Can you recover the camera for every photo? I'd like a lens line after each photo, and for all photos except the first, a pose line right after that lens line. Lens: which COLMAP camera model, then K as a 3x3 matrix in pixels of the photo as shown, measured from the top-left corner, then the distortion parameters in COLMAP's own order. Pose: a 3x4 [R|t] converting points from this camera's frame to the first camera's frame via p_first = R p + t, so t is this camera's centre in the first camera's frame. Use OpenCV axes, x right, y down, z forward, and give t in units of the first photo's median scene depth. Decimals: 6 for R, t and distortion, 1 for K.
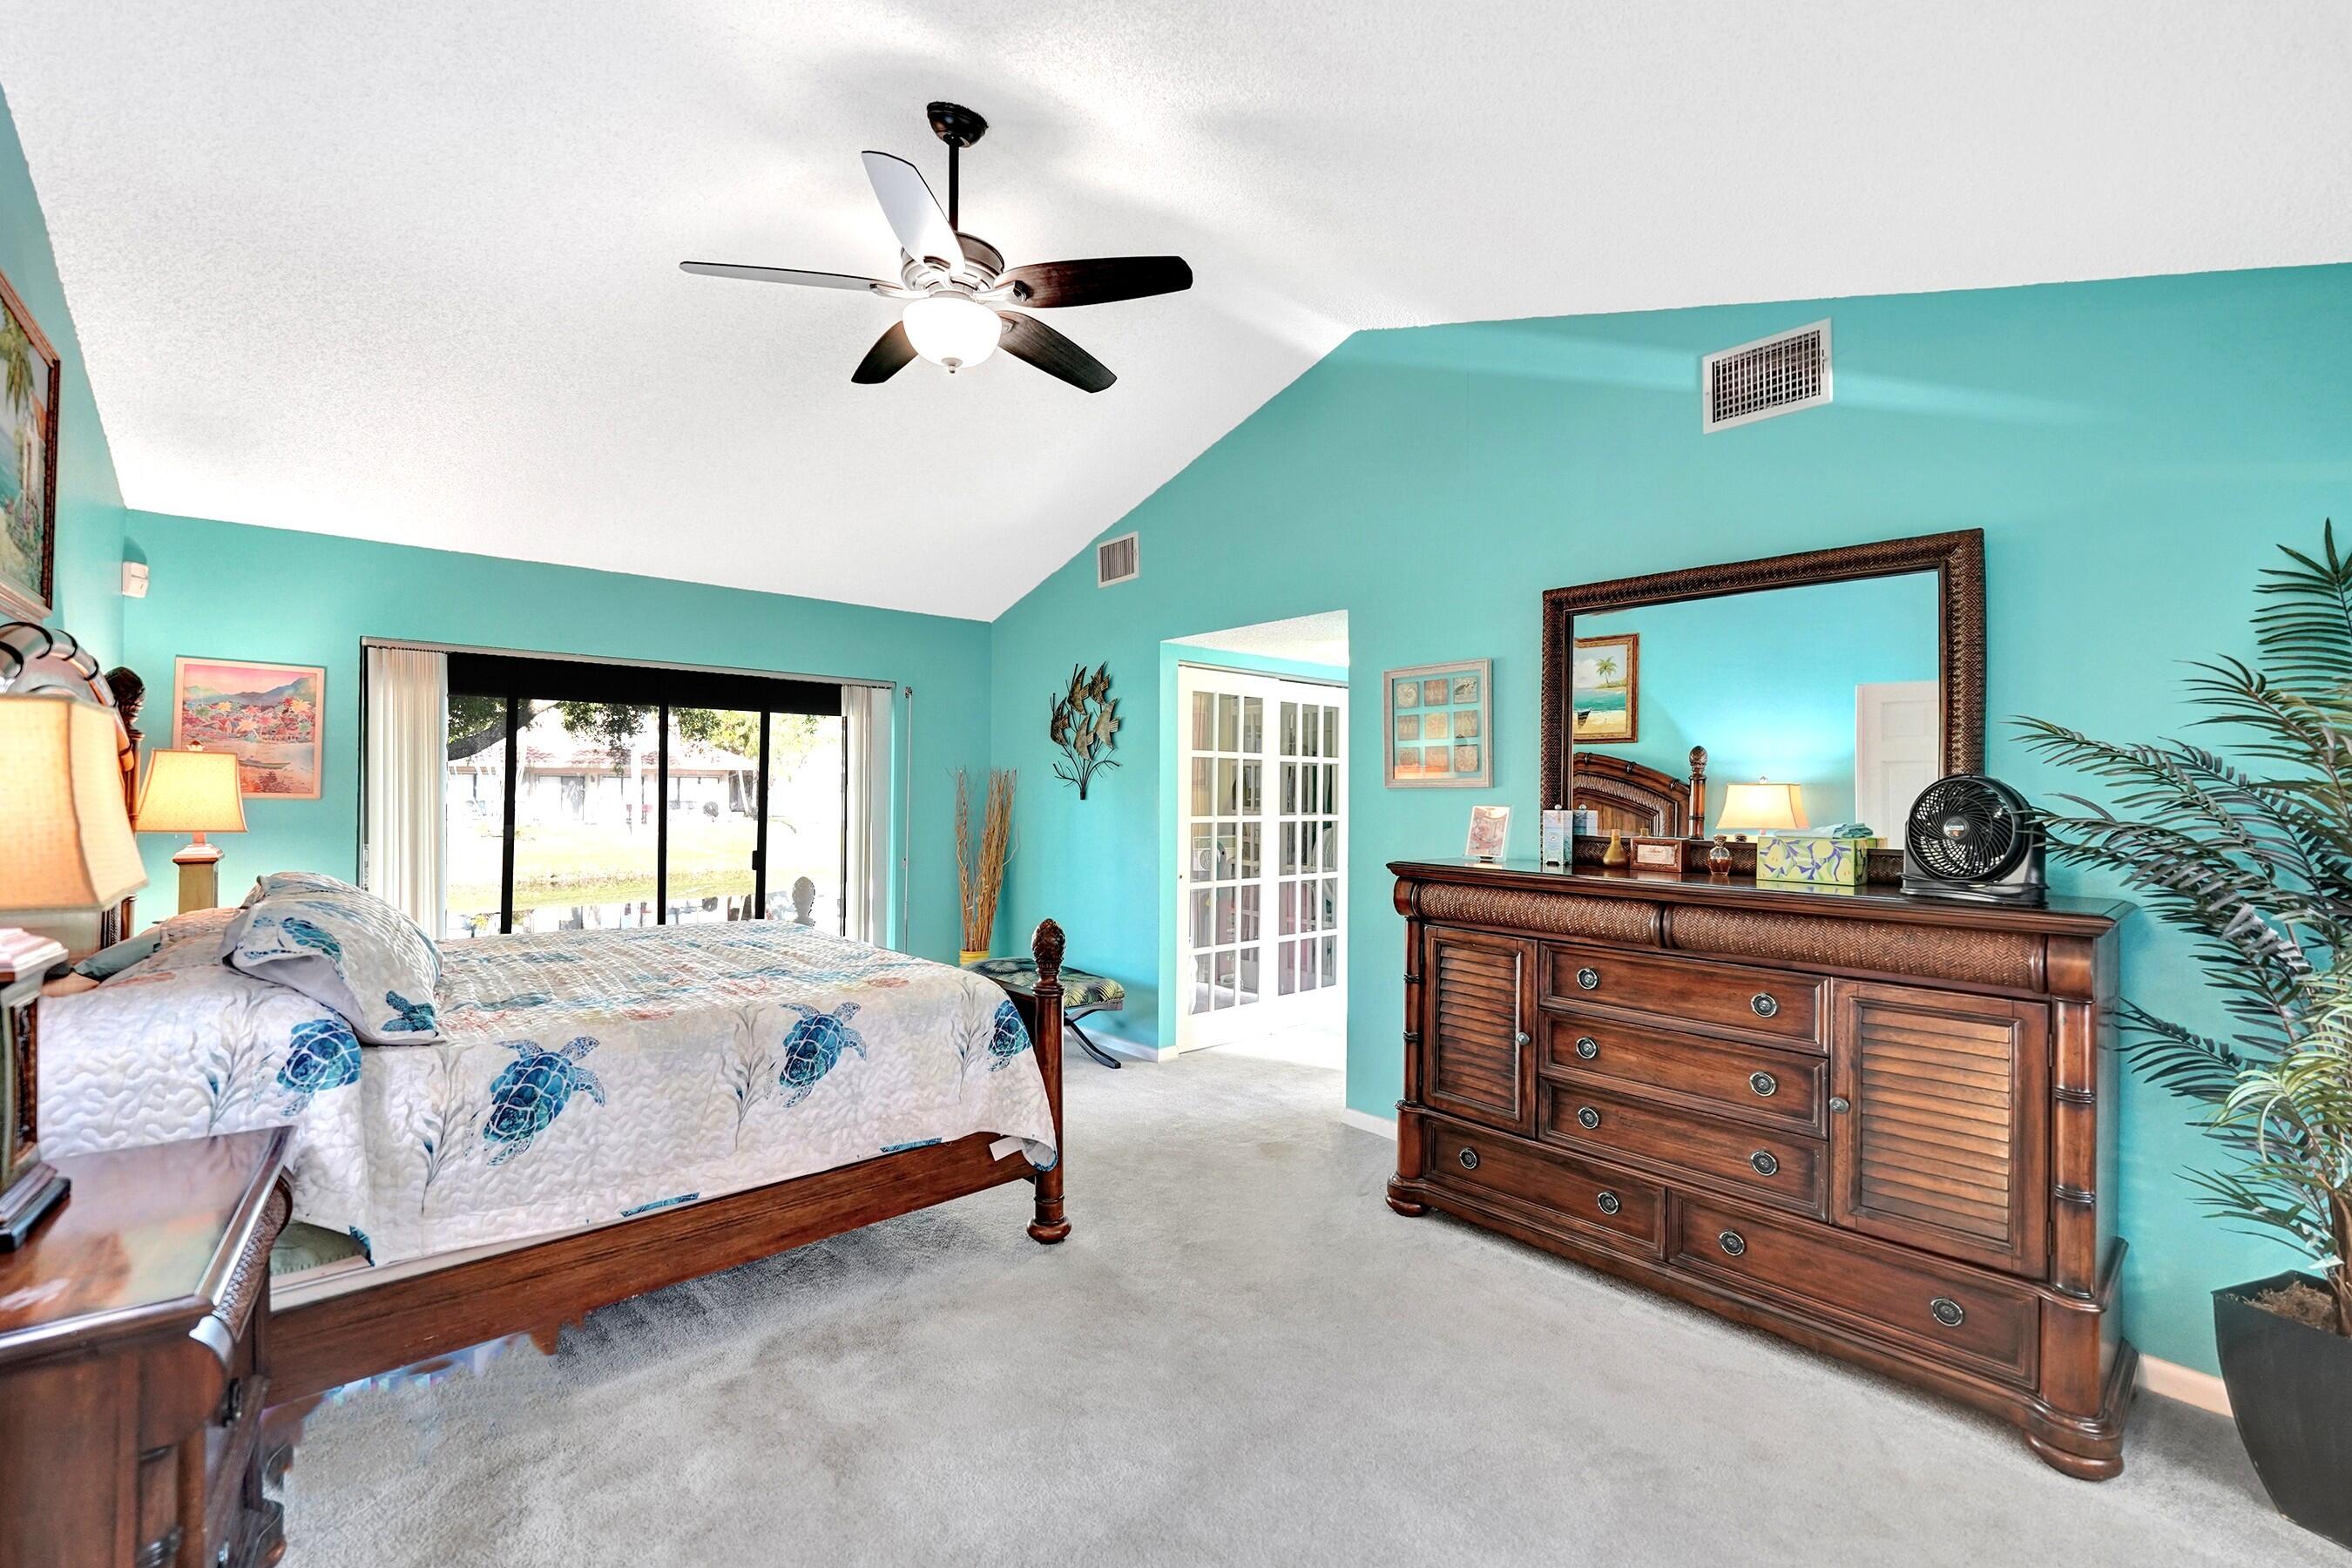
lens RADIAL K [[993.9, 0, 1172.4], [0, 993.9, 780.9], [0, 0, 1]] dist [-0.000990, 0.000250]
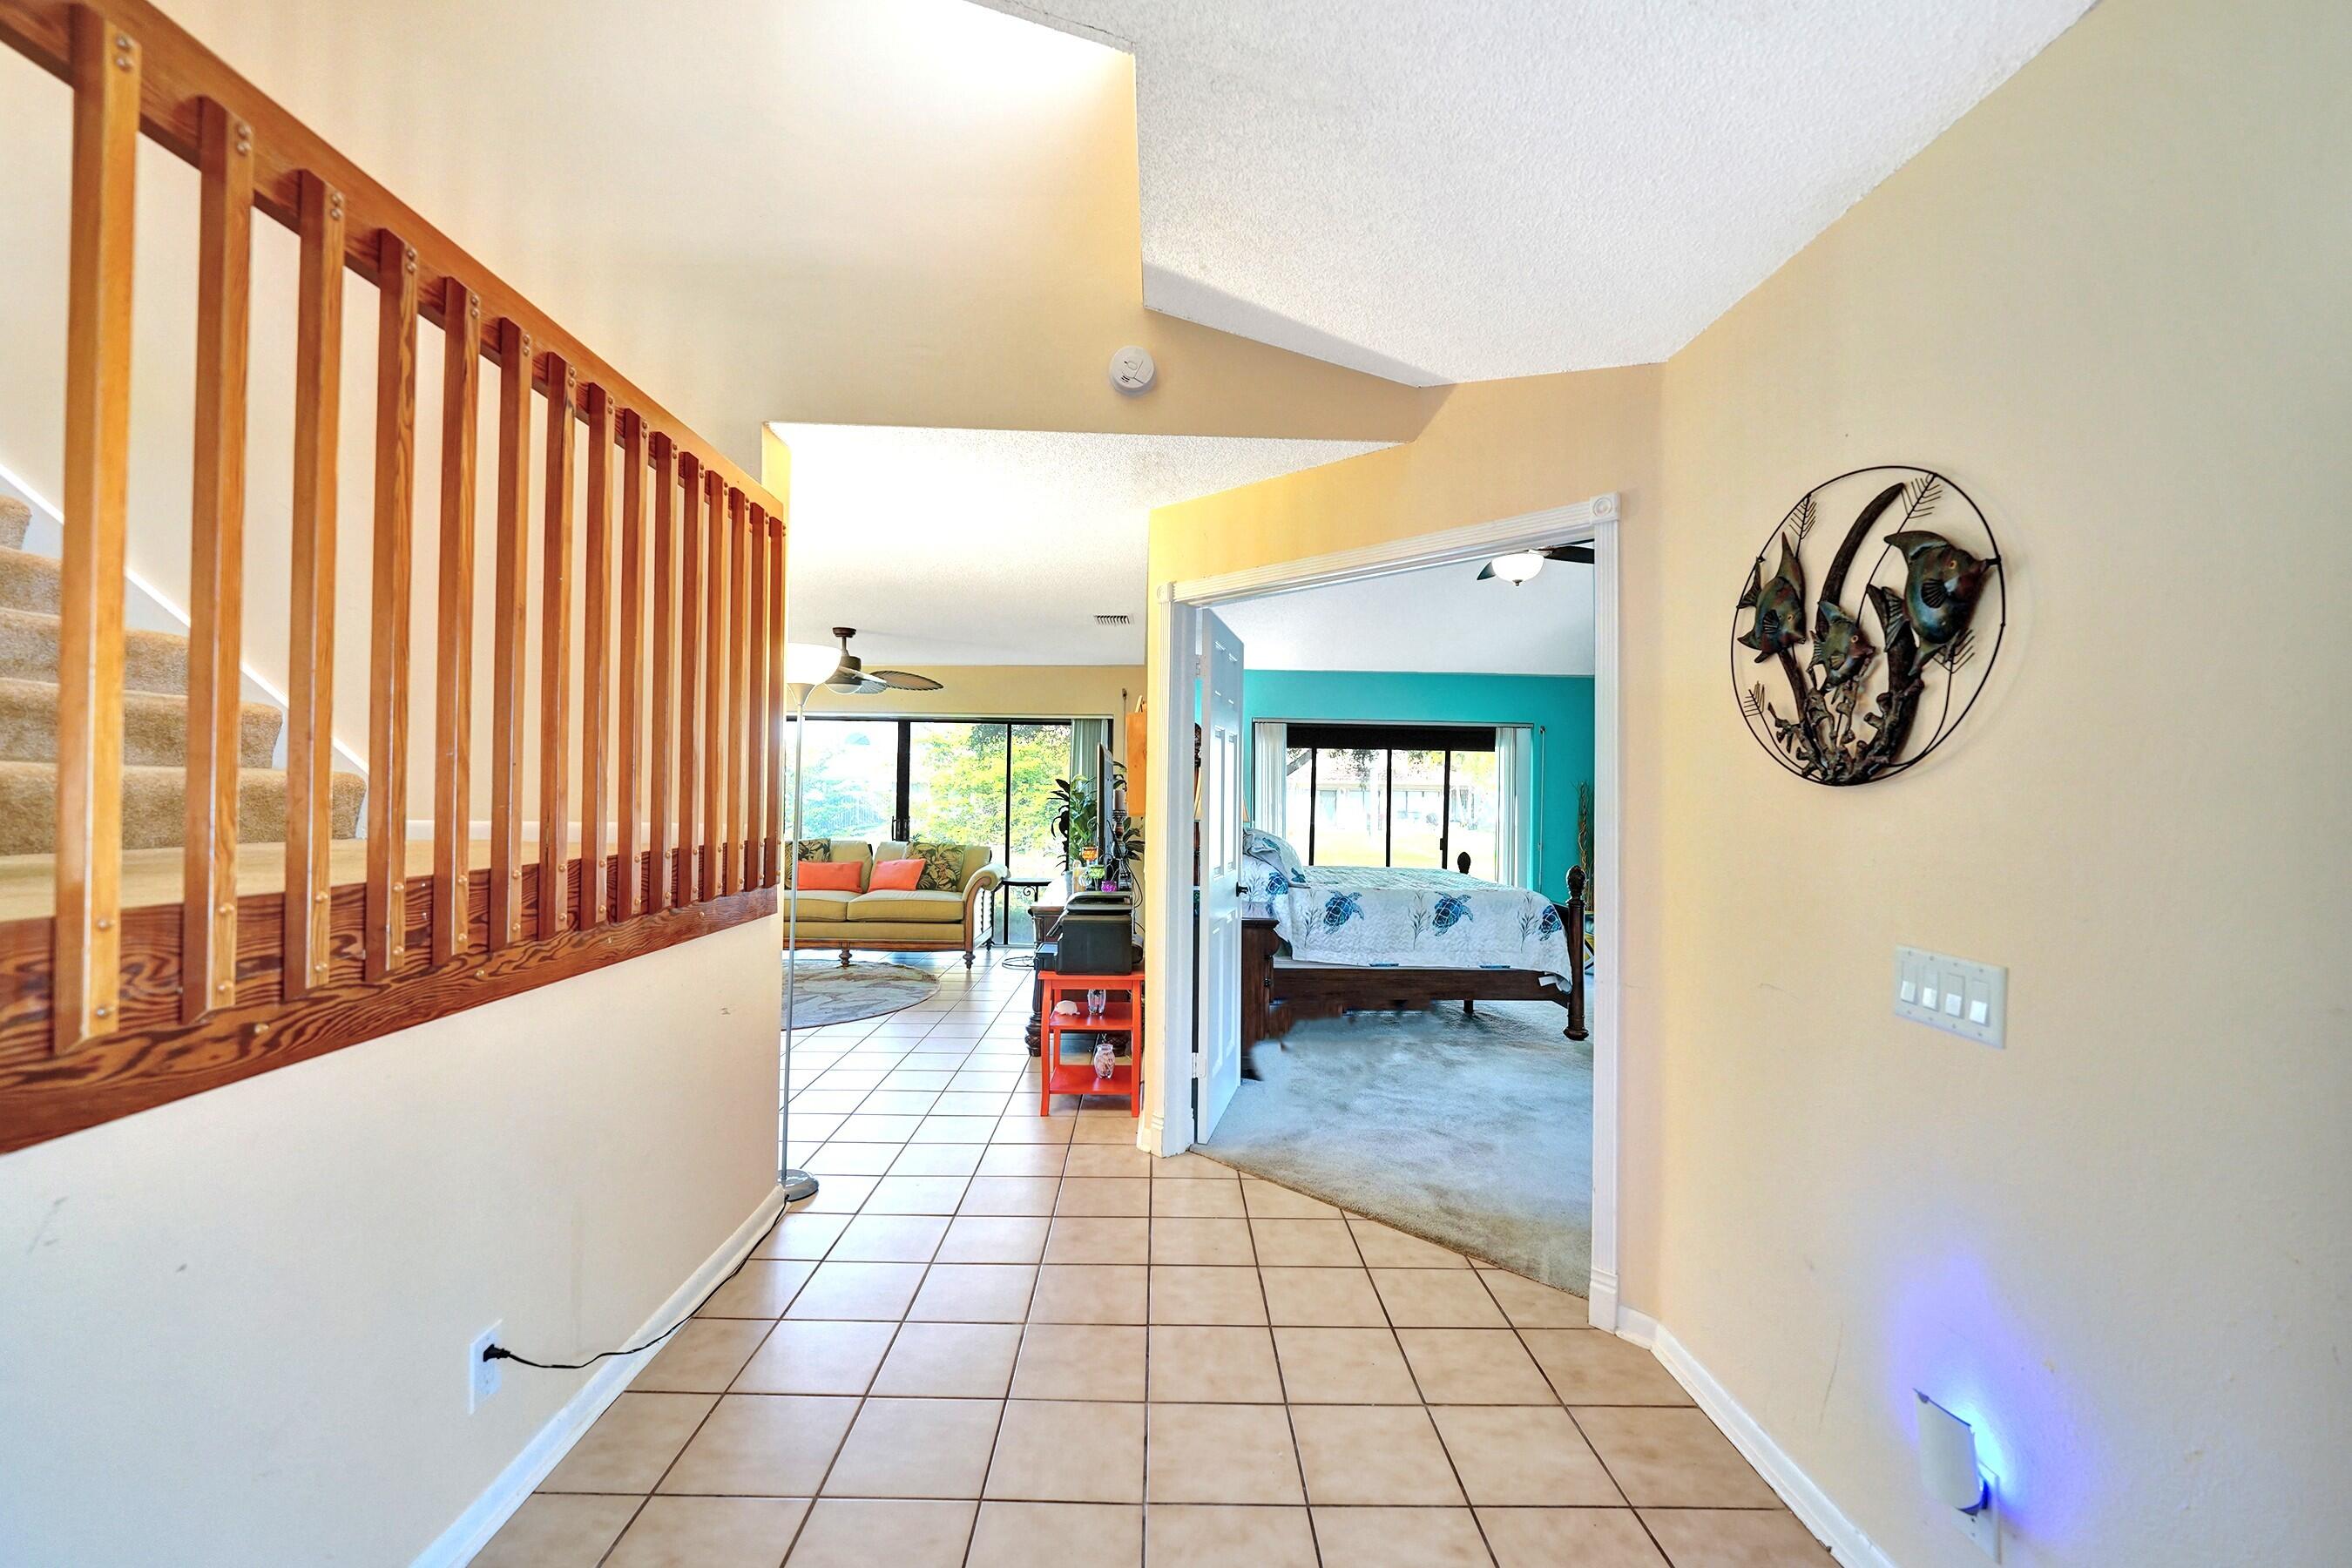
lens RADIAL K [[968.3, 0, 1173.9], [0, 968.3, 782.8], [0, 0, 1]] dist [-0.010807, 0.000195]
pose [[0.767338, -0.001339, -0.641241, 0.528831], [-0.004484, 0.999962, -0.007454, 0.003140], [0.641227, 0.008595, 0.767303, -0.999262]]
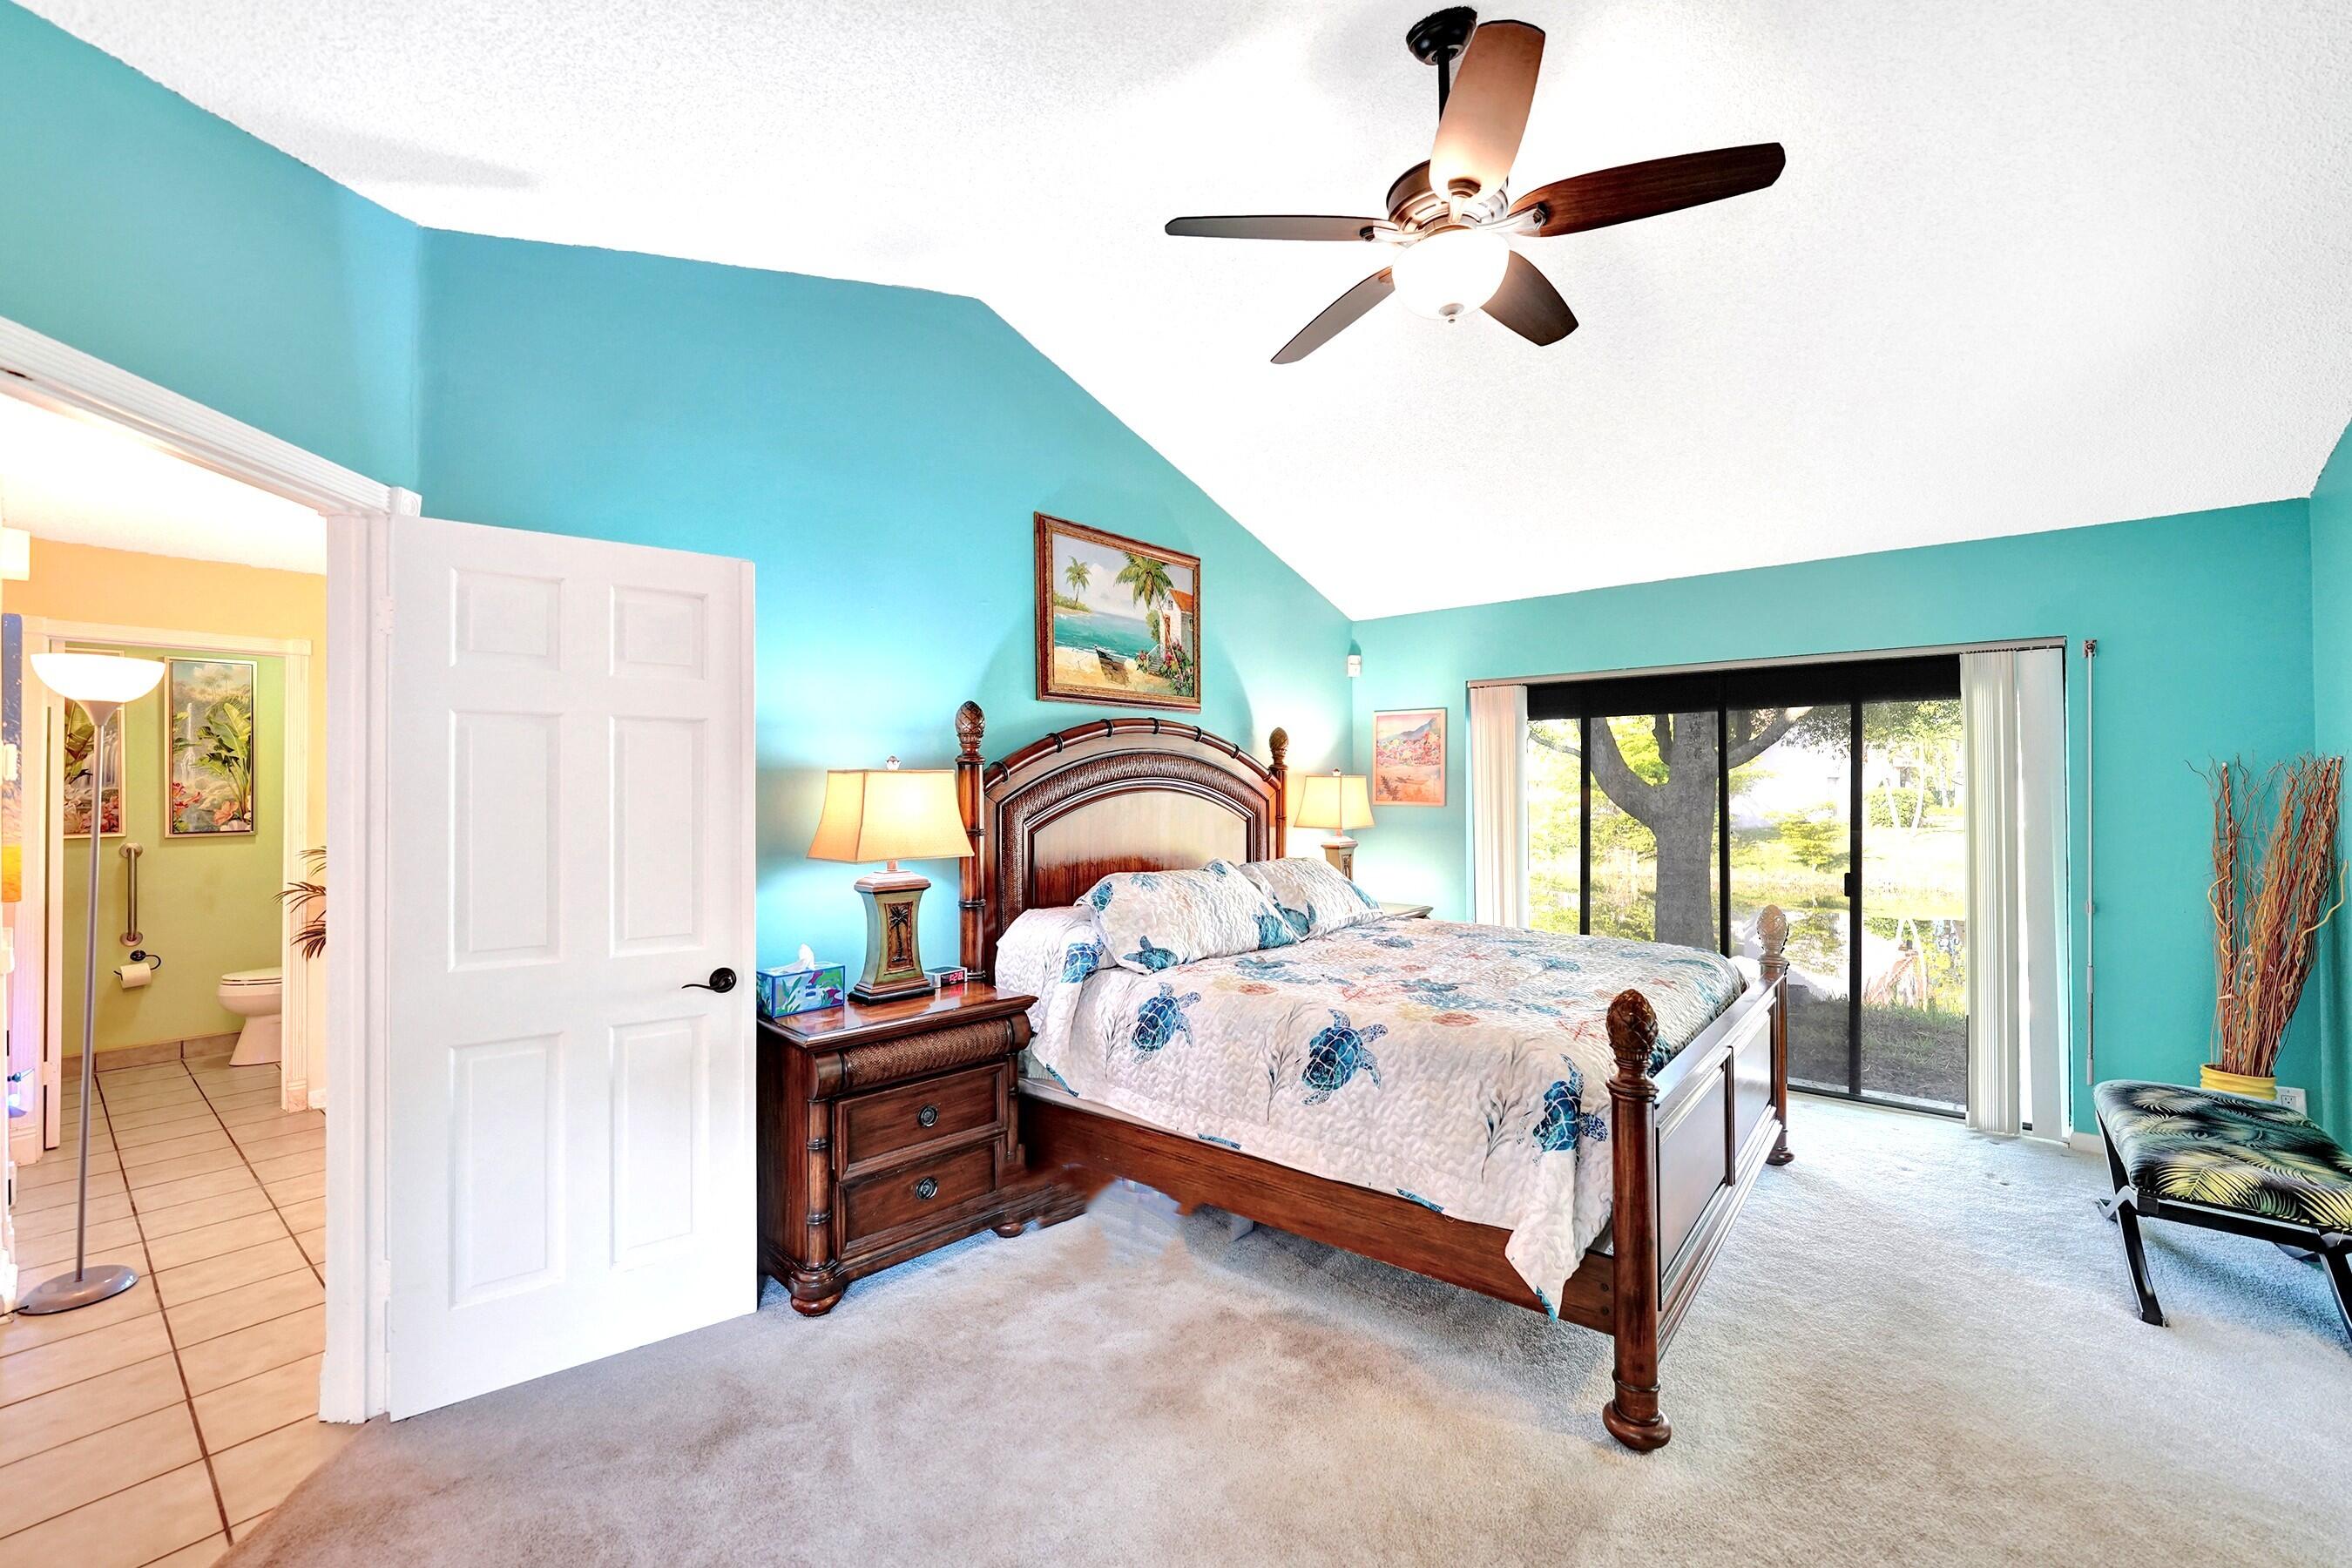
lens RADIAL K [[962.8, 0, 1167.6], [0, 962.8, 777.4], [0, 0, 1]] dist [-0.007228, 0.000576]
pose [[0.168100, -0.018807, -0.985591, 0.589049], [0.016854, 0.999727, -0.016203, -0.009007], [0.985626, -0.013887, 0.168371, 0.651681]]
